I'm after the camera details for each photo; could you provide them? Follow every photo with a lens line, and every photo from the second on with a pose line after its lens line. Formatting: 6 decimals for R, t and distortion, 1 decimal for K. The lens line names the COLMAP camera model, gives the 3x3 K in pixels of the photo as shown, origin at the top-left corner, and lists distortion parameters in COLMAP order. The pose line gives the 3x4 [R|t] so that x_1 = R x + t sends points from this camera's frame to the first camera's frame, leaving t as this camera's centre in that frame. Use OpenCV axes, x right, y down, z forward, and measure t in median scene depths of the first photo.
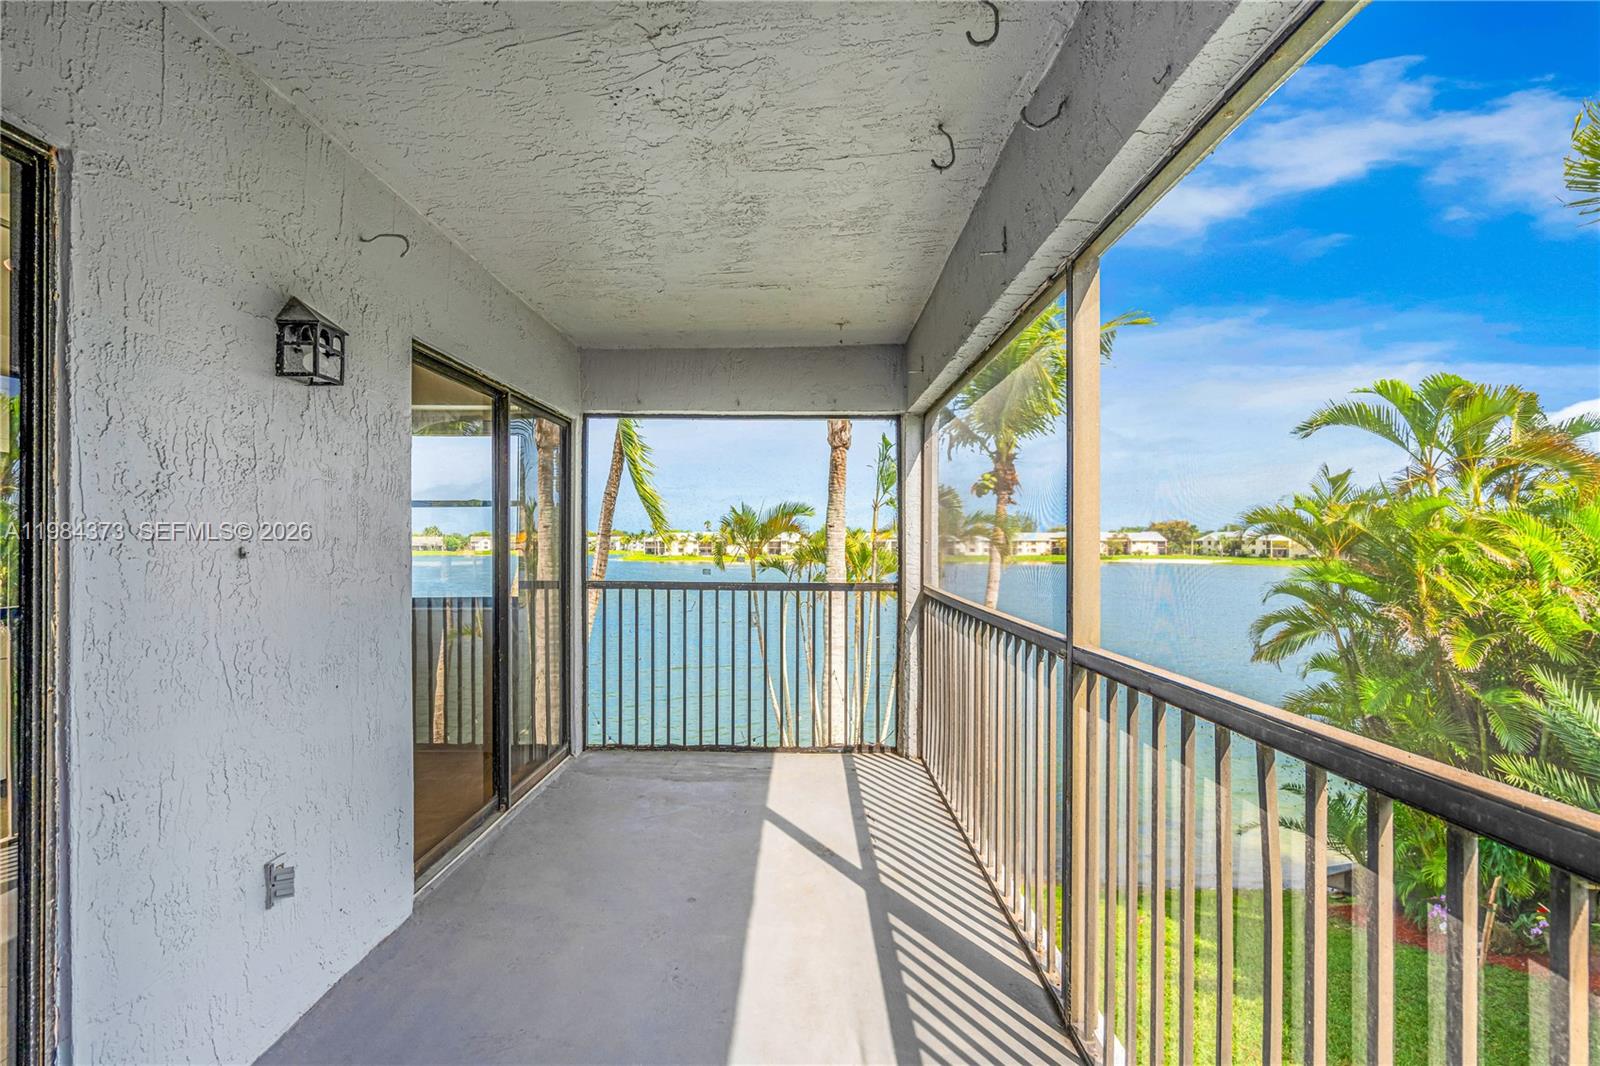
lens RADIAL K [[733.2, 0, 816.7], [0, 733.2, 542.2], [0, 0, 1]] dist [0.008859, -0.001918]
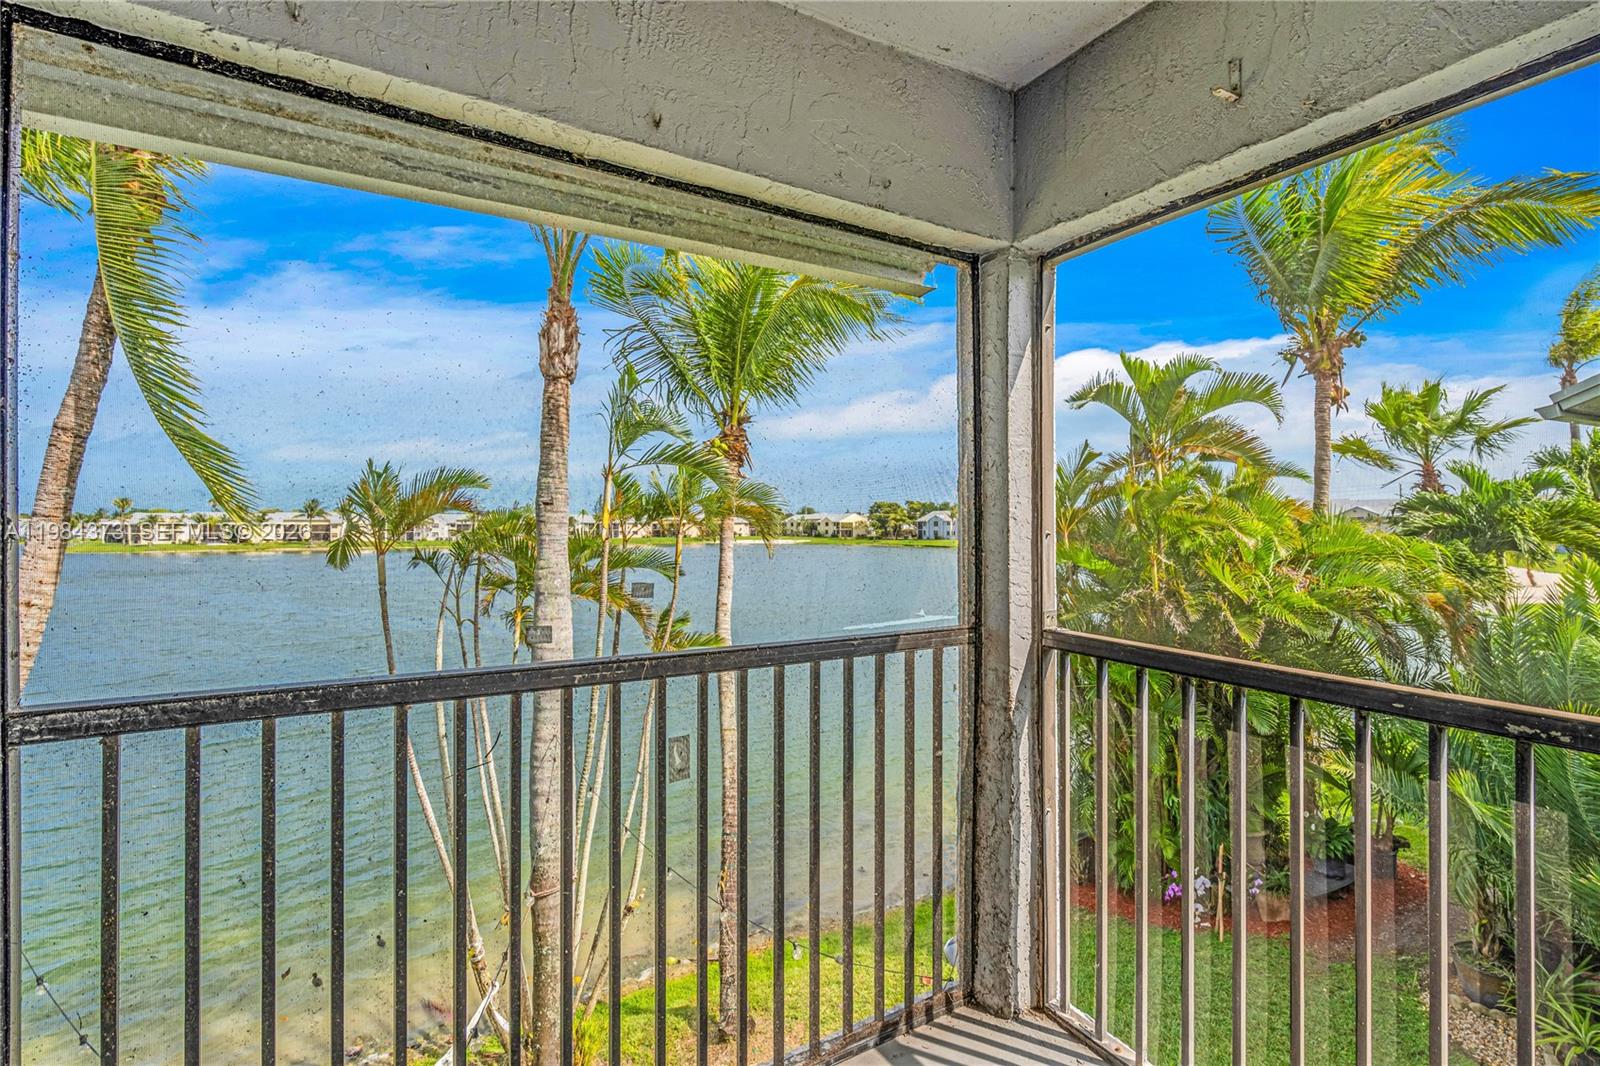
lens RADIAL K [[733.2, 0, 807.4], [0, 733.2, 526.5], [0, 0, 1]] dist [0.008859, -0.001918]
pose [[0.861558, -0.005069, 0.507633, -0.085700], [0.003556, 0.999986, 0.003951, -0.003193], [-0.507646, -0.001599, 0.861564, 0.272101]]
